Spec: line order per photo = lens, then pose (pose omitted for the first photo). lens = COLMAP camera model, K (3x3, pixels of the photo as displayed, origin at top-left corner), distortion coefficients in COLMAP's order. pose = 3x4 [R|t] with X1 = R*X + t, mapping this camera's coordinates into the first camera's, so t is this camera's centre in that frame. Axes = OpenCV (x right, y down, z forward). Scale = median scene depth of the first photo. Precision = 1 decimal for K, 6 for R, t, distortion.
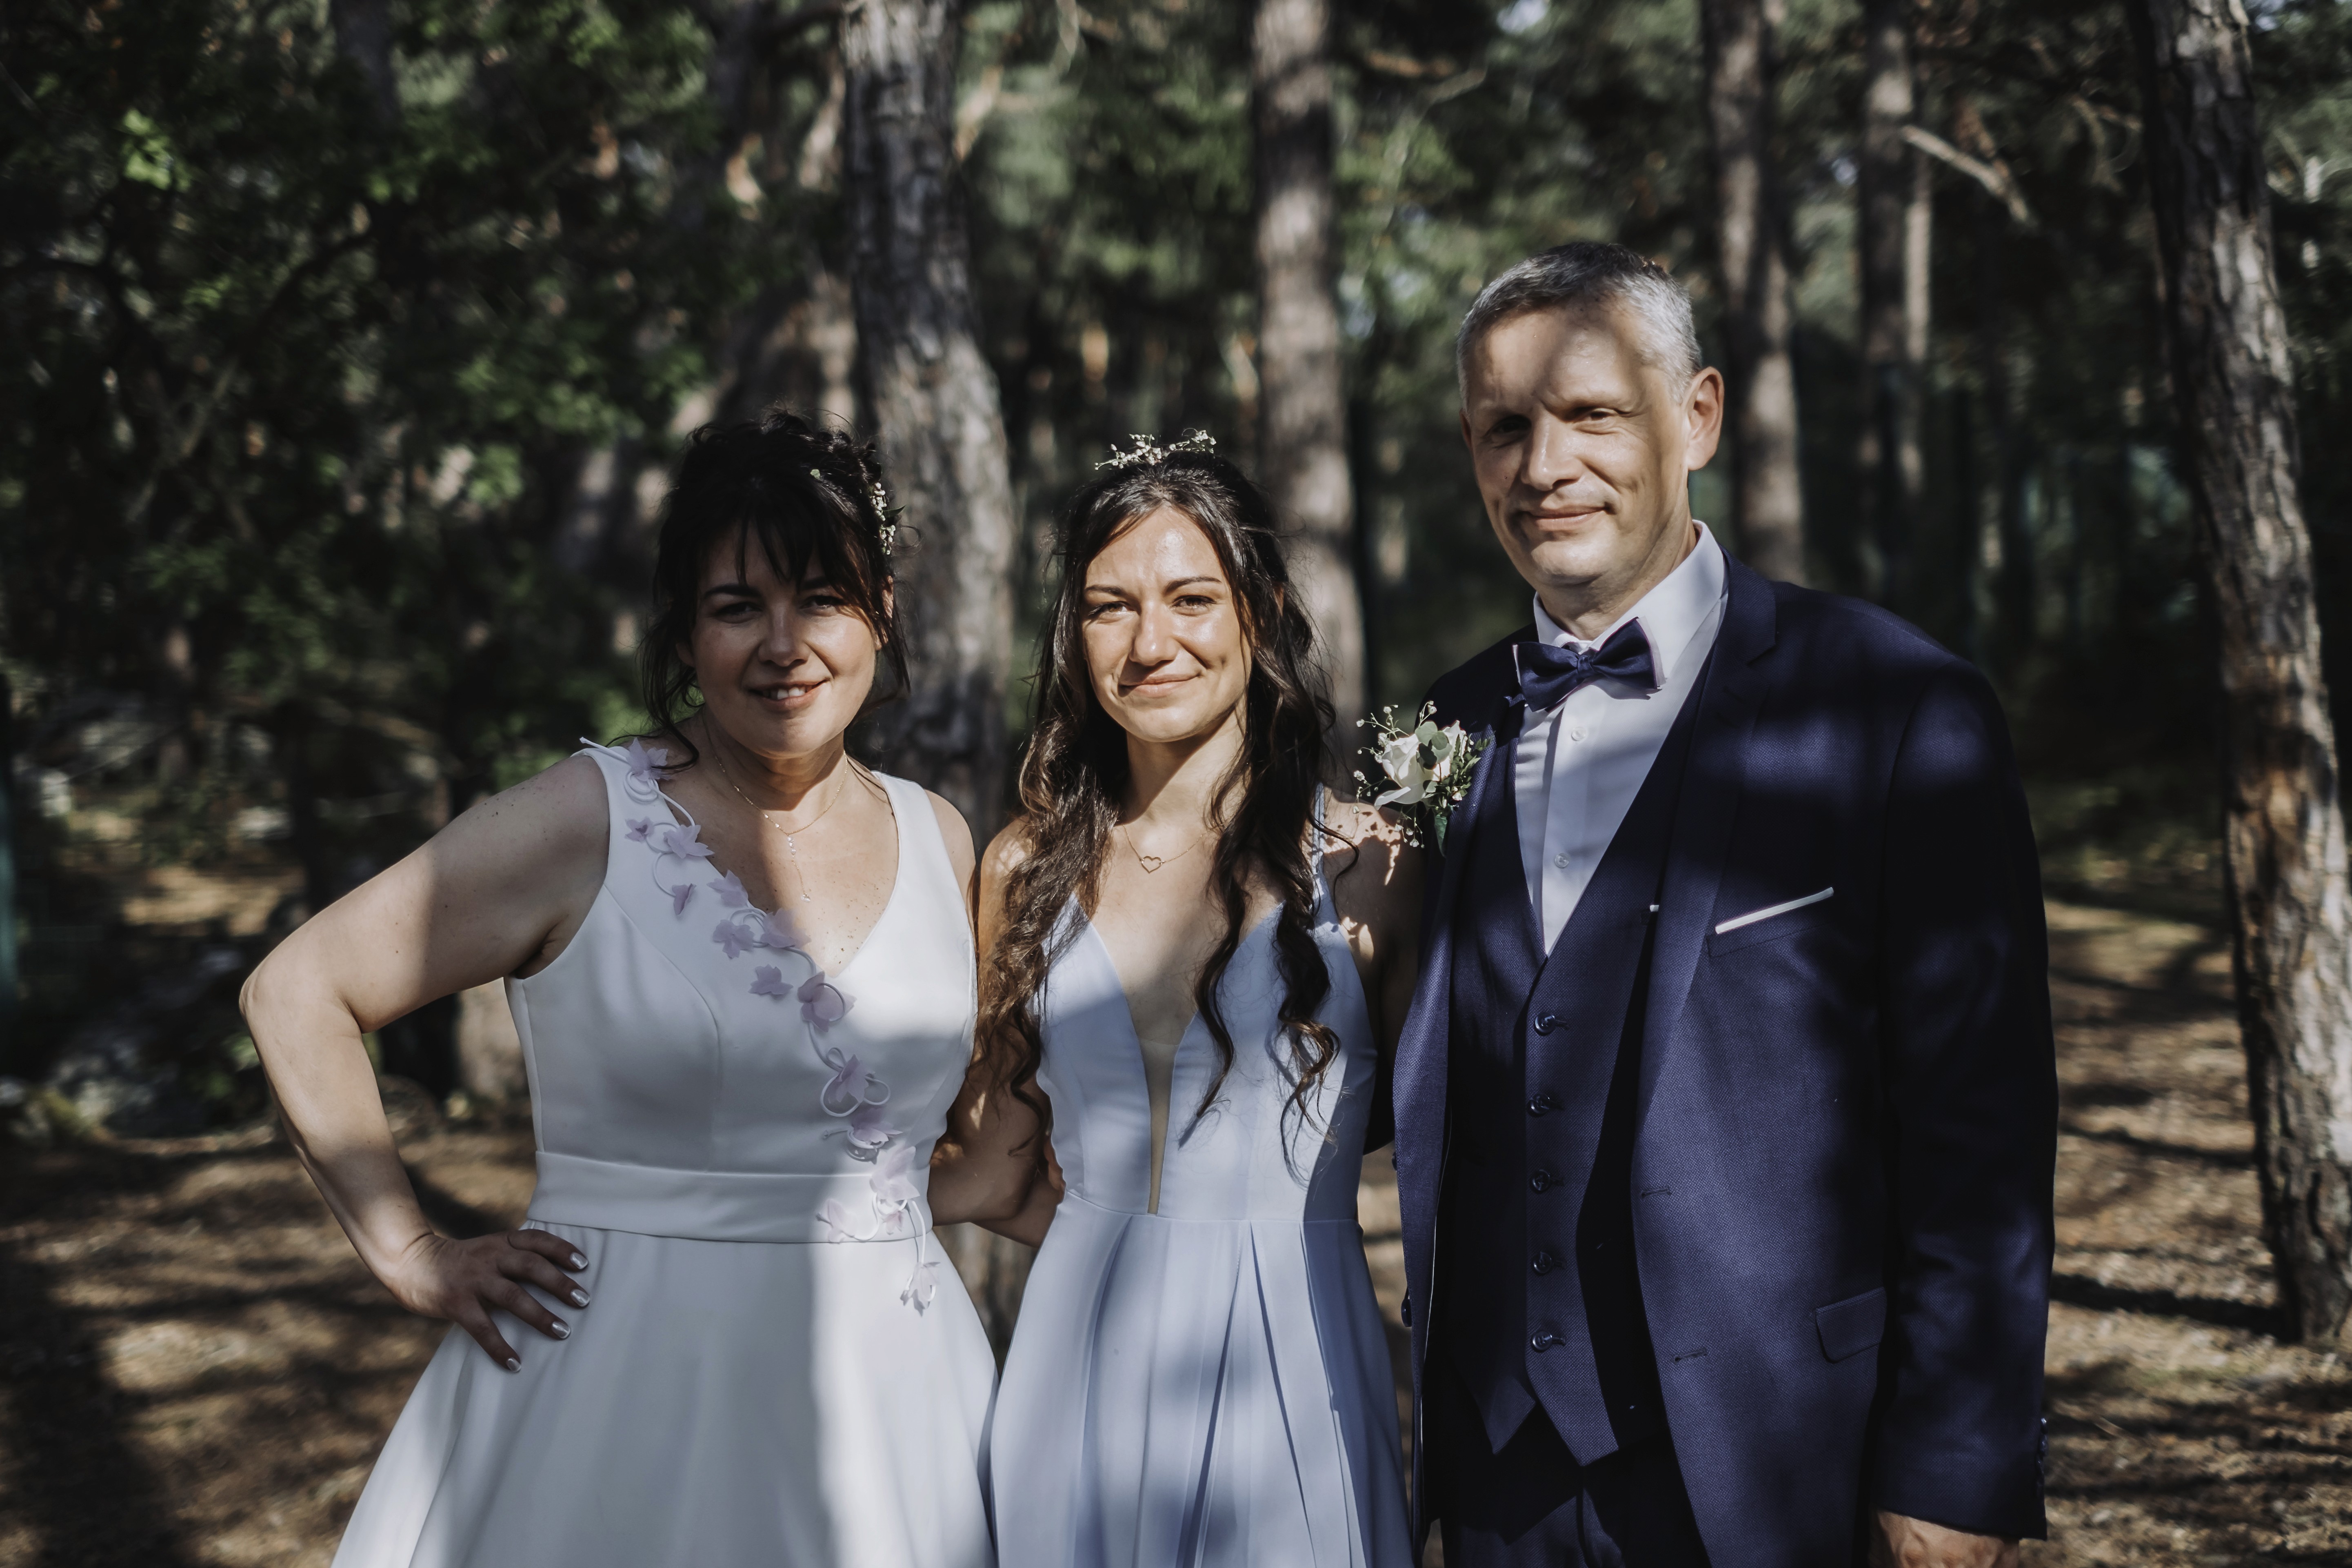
lens RADIAL K [[3572.8, 0, 1164.2], [0, 3572.8, 743.0], [0, 0, 1]] dist [0.027490, -0.032026]
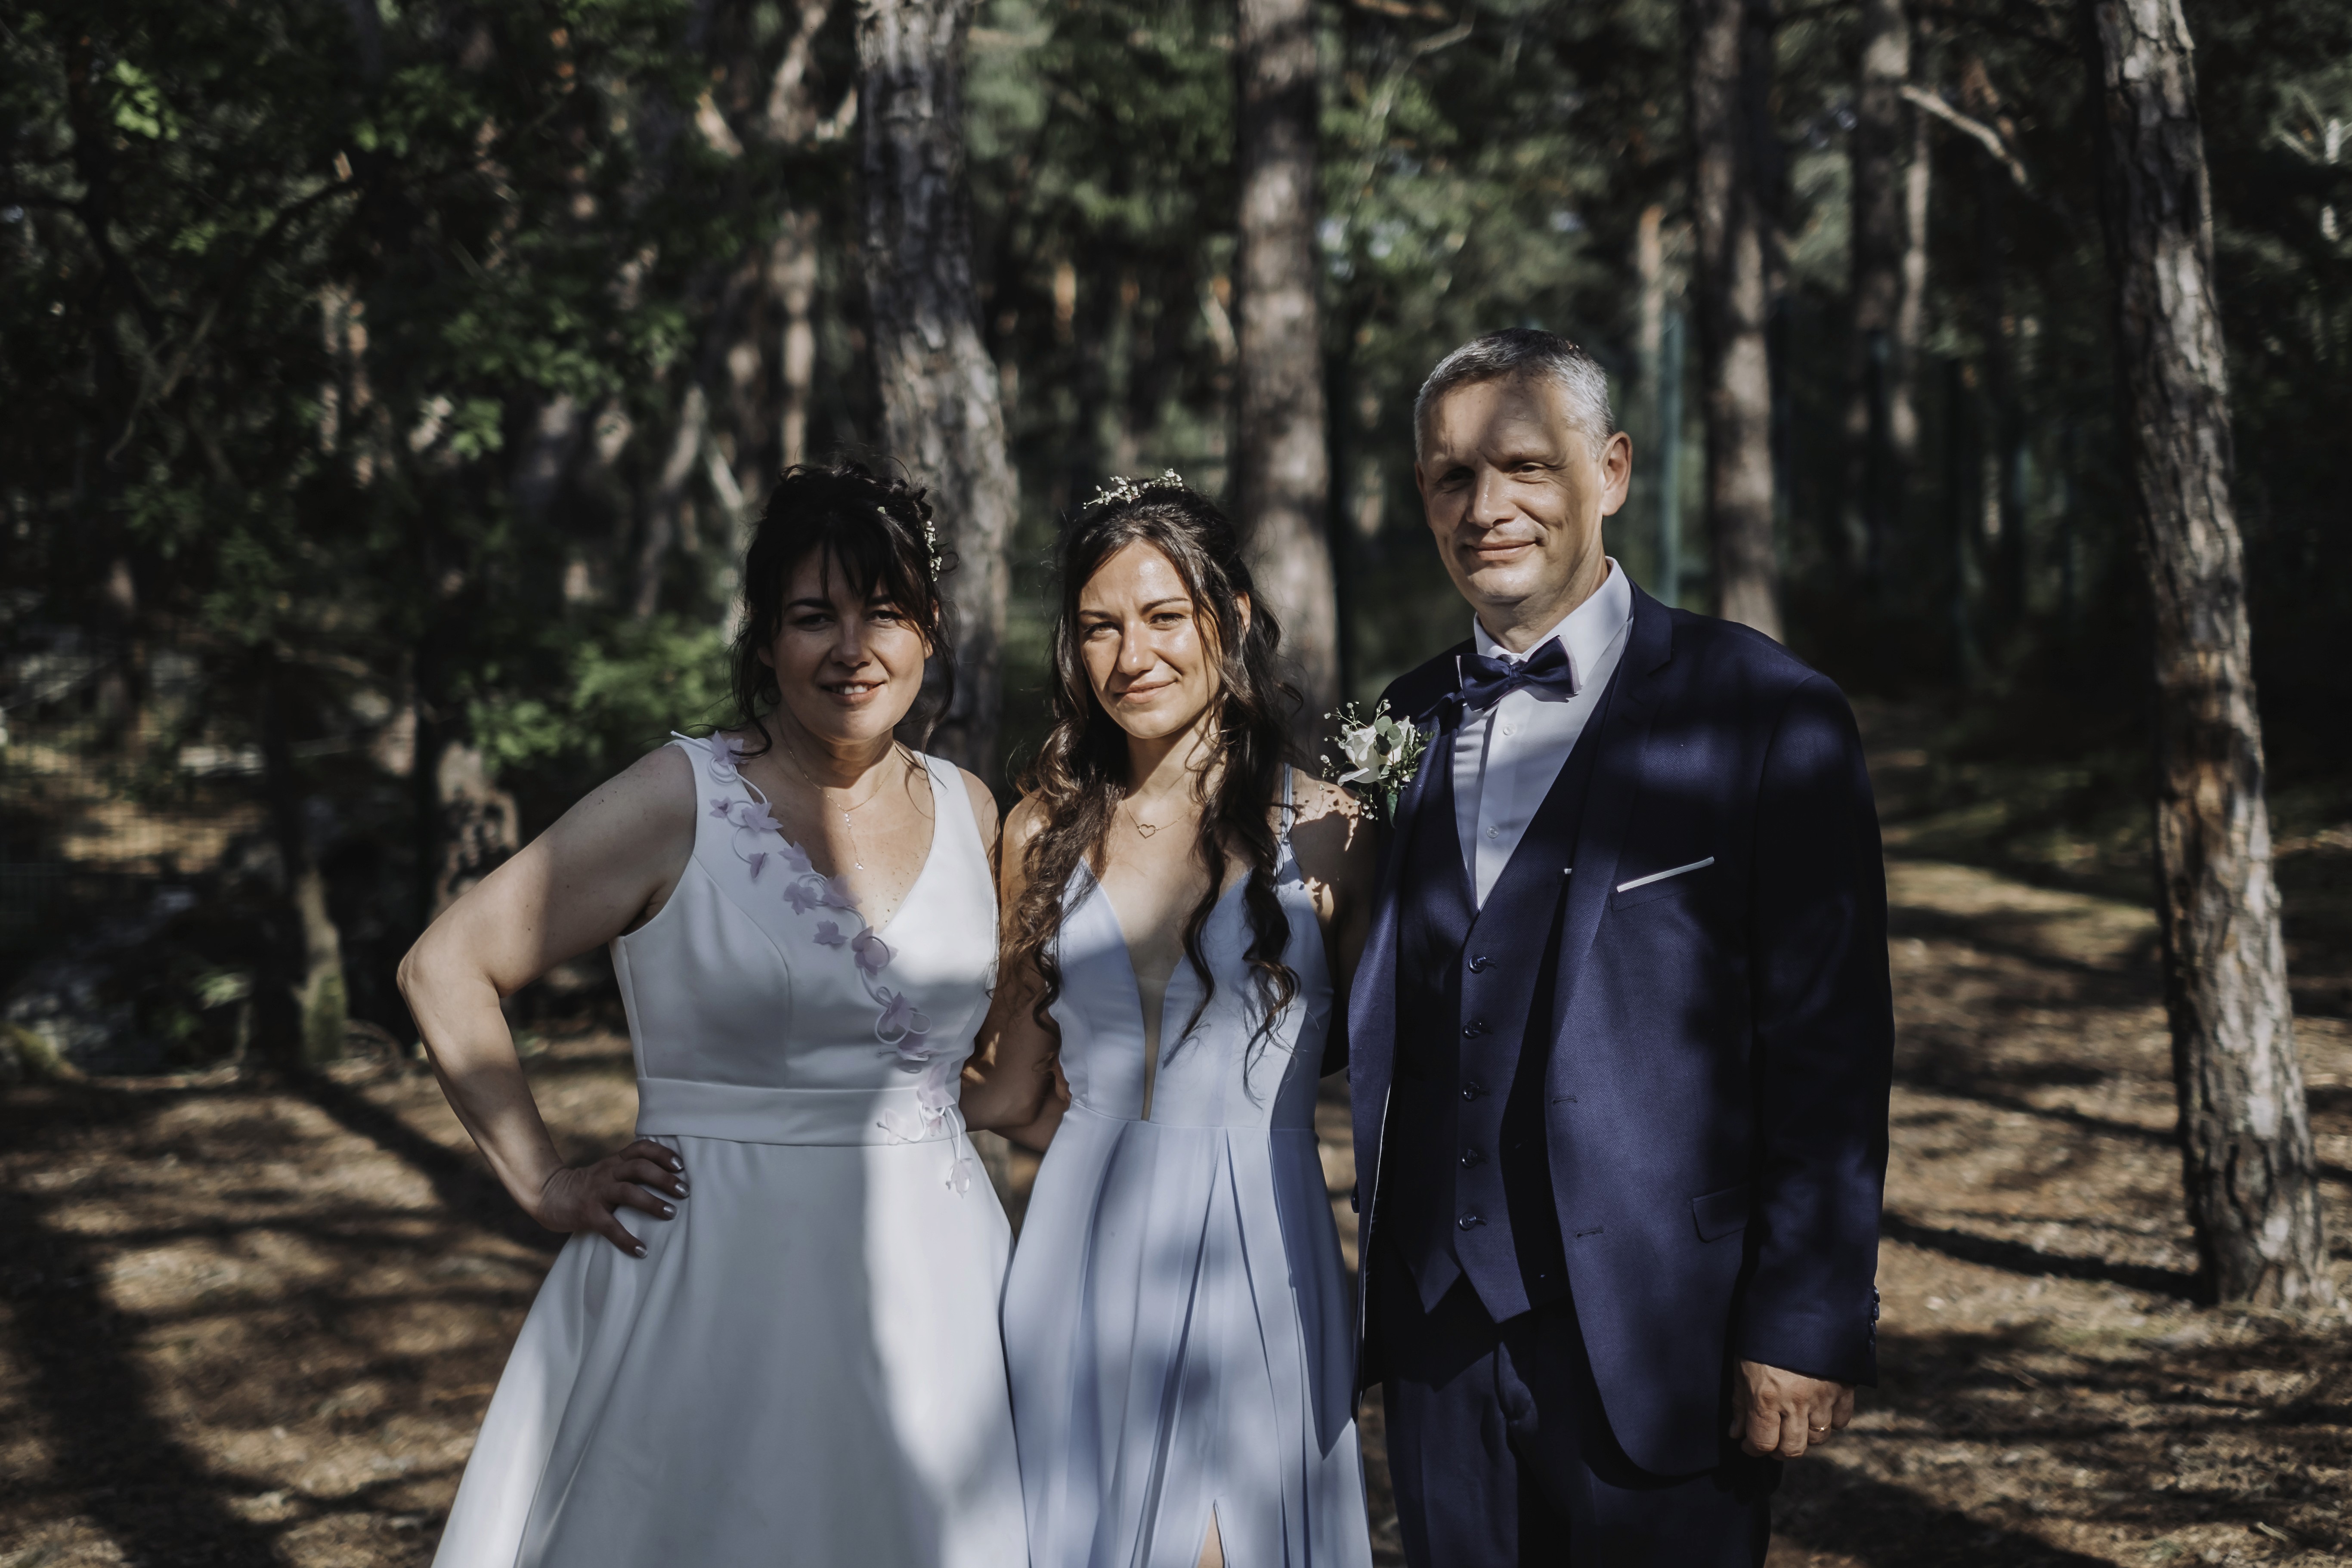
lens RADIAL K [[3762.9, 0, 1003.4], [0, 3762.9, 648.0], [0, 0, 1]] dist [0.015138, -0.095241]
pose [[0.999242, 0.021063, -0.032729, -0.005766], [-0.021487, 0.999689, -0.012656, -0.003812], [0.032452, 0.013350, 0.999384, -0.109019]]
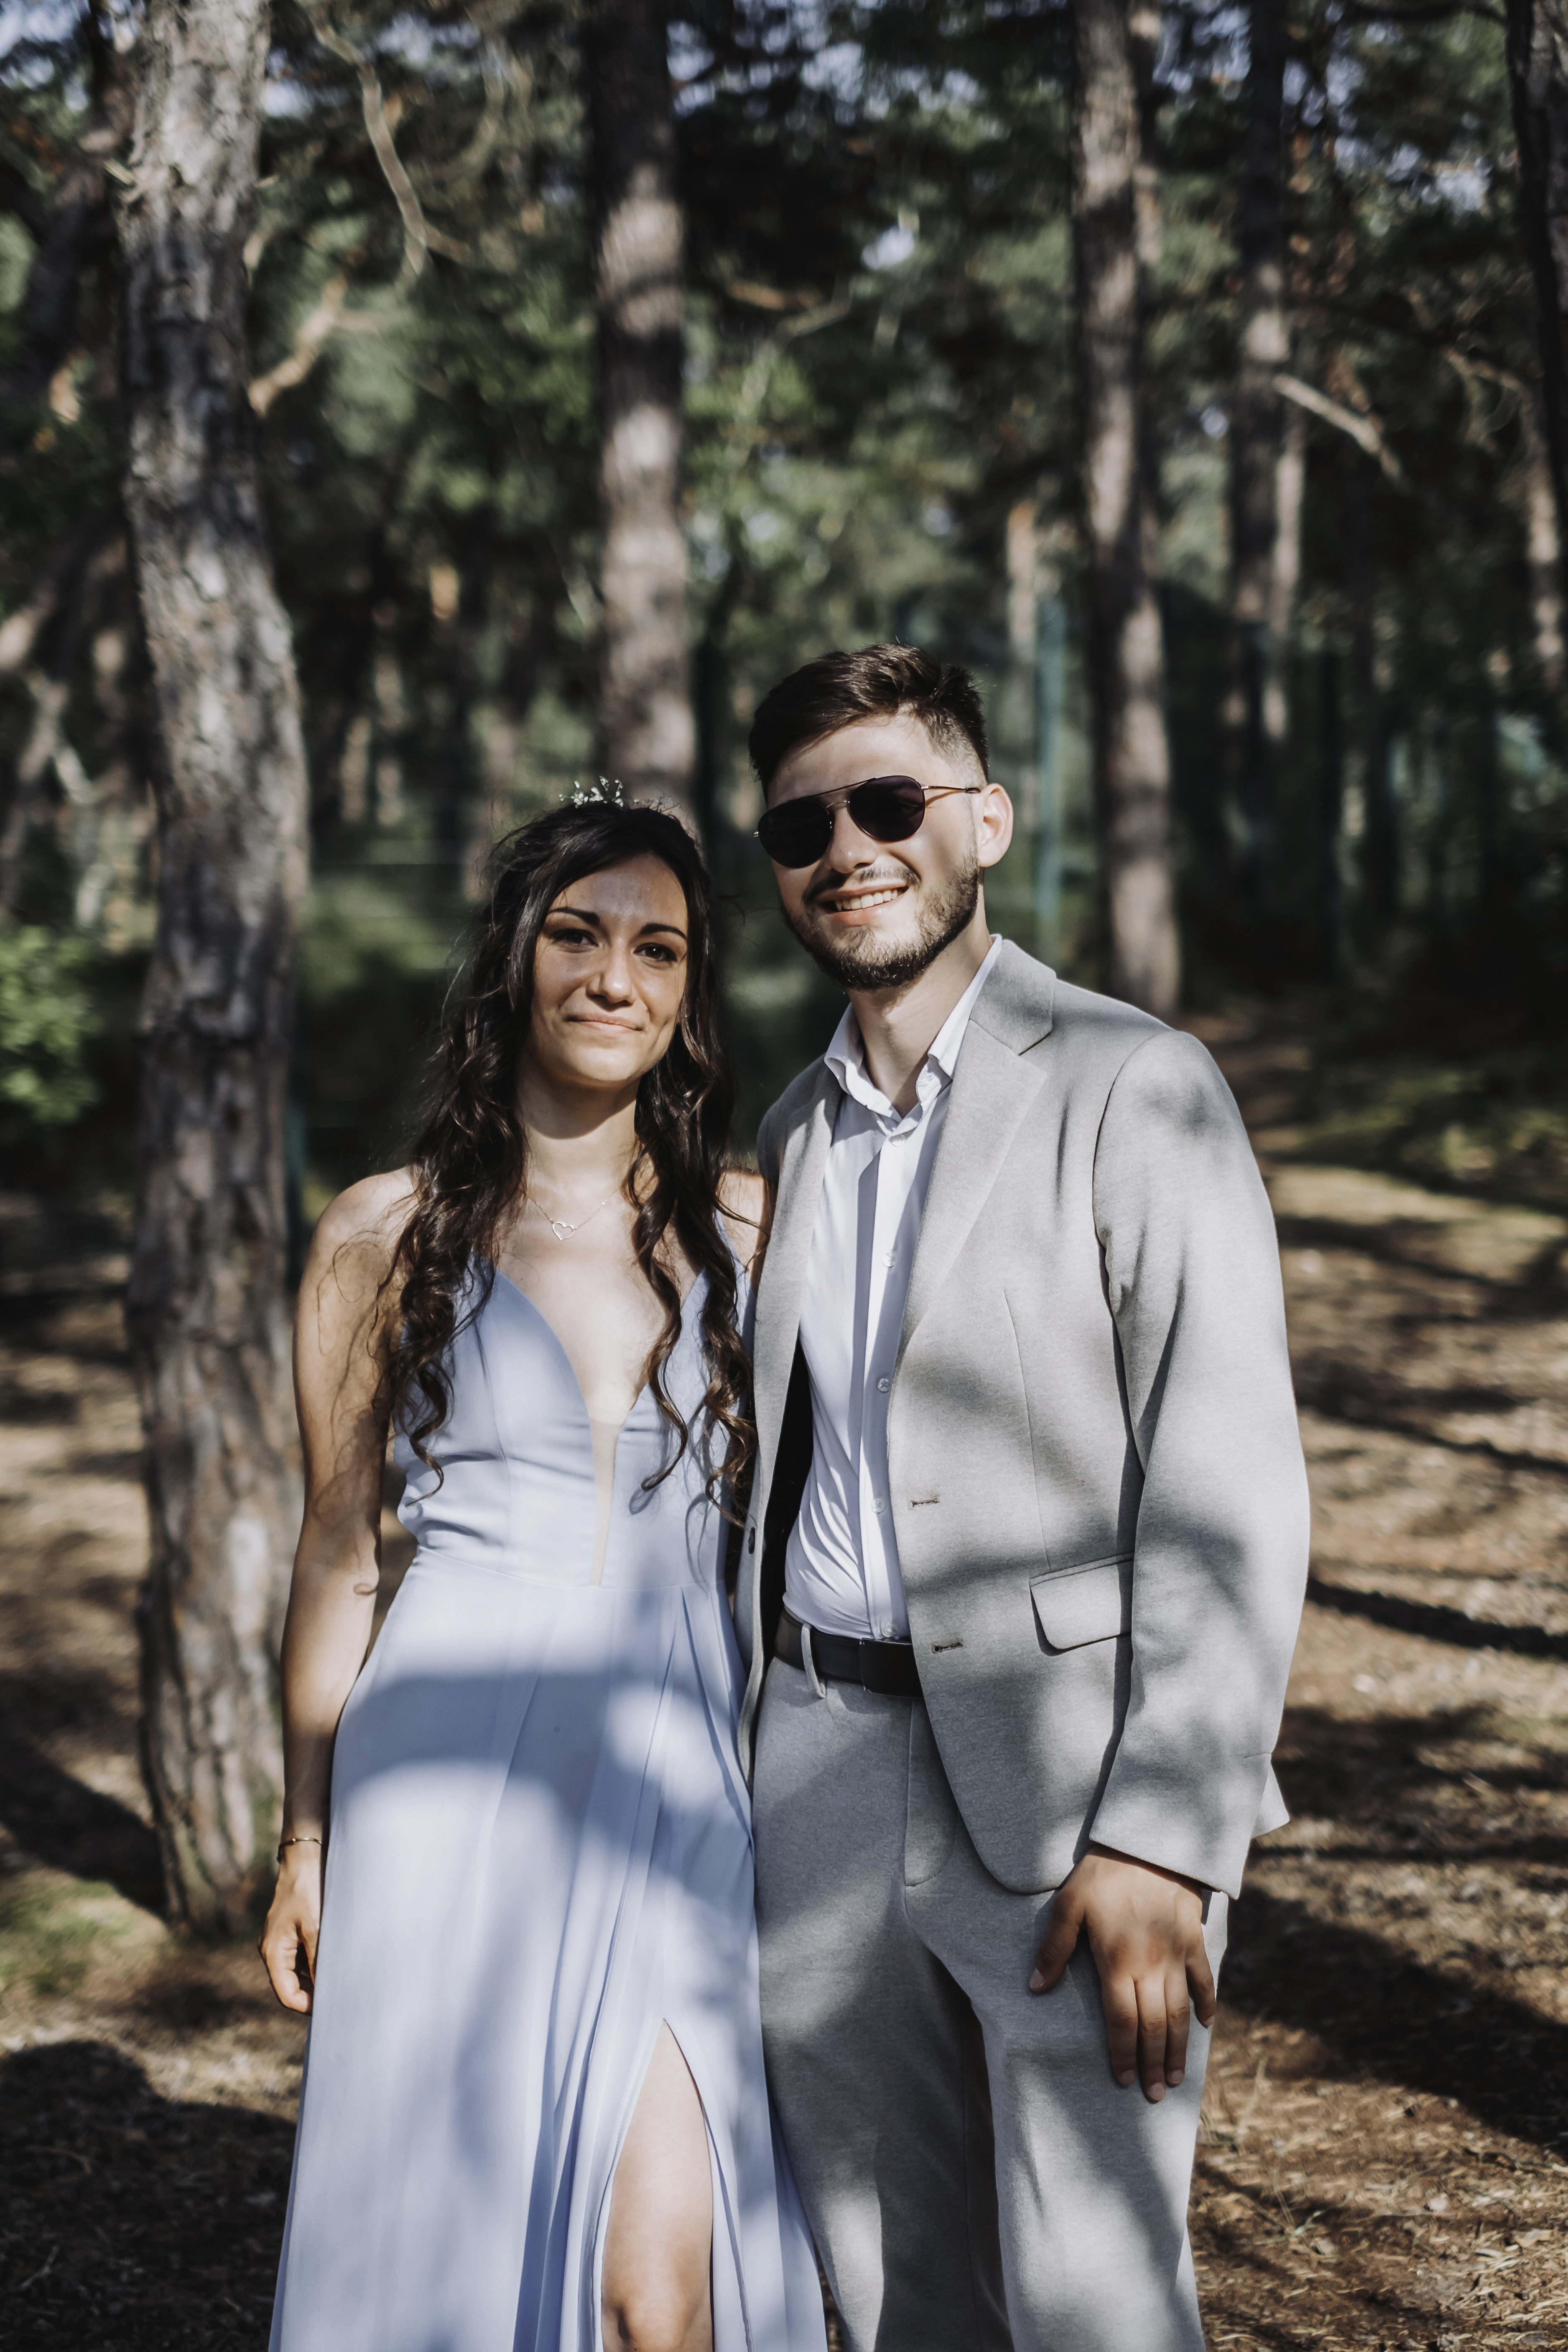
lens RADIAL K [[3634.4, 0, 798.1], [0, 3634.4, 1174.2], [0, 0, 1]] dist [0.008576, 0.079371]
pose [[0.996809, 0.013171, 0.078732, 0.009852], [-0.017058, 0.998658, 0.048894, -0.009121], [-0.077982, -0.050081, 0.995696, 0.070670]]
